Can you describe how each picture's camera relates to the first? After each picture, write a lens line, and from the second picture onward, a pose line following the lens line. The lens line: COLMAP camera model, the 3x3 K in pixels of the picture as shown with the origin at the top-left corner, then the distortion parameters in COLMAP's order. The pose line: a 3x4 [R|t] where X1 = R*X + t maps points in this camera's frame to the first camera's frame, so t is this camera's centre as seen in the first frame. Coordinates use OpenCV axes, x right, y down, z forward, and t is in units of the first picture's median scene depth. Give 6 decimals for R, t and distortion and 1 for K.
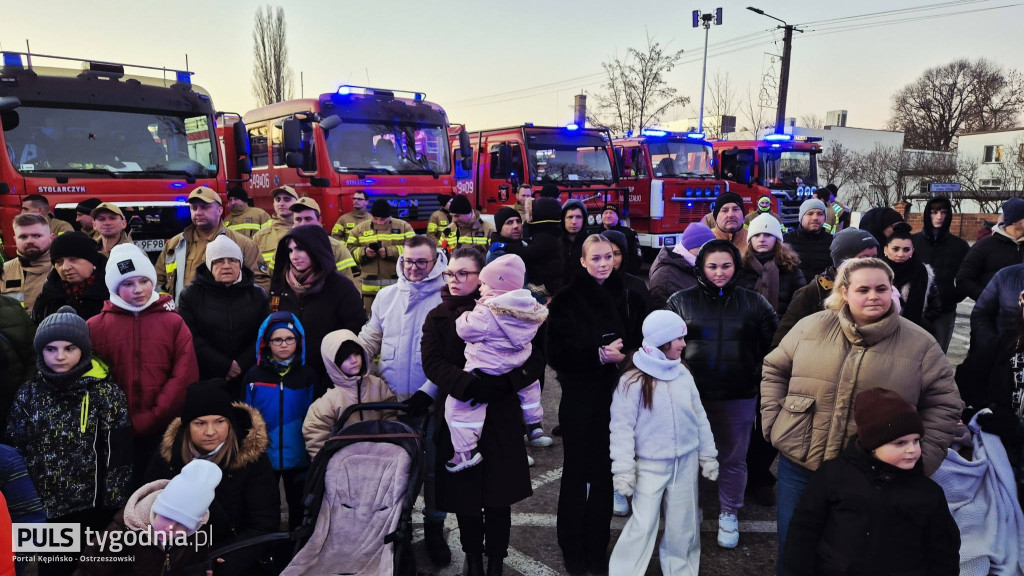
lens RADIAL K [[697.6, 0, 518.9], [0, 697.6, 294.5], [0, 0, 1]] dist [0.070196, -0.031320]
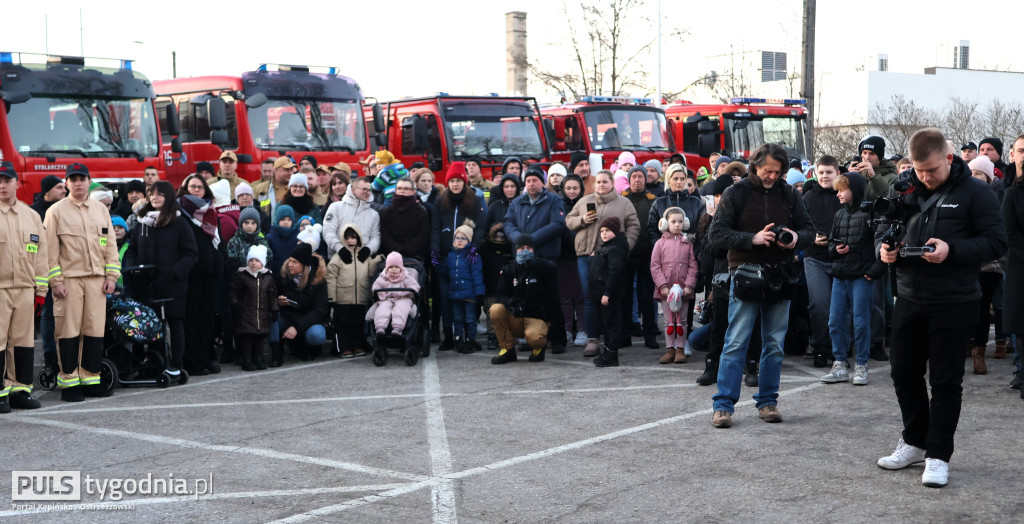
lens RADIAL K [[1540.1, 0, 522.2], [0, 1540.1, 266.3], [0, 0, 1]] dist [0.032101, 0.000000]
pose [[0.996249, -0.025701, 0.082625, -0.060673], [0.034110, 0.994195, -0.102041, 0.197426], [-0.079523, 0.104476, 0.991343, -1.026274]]
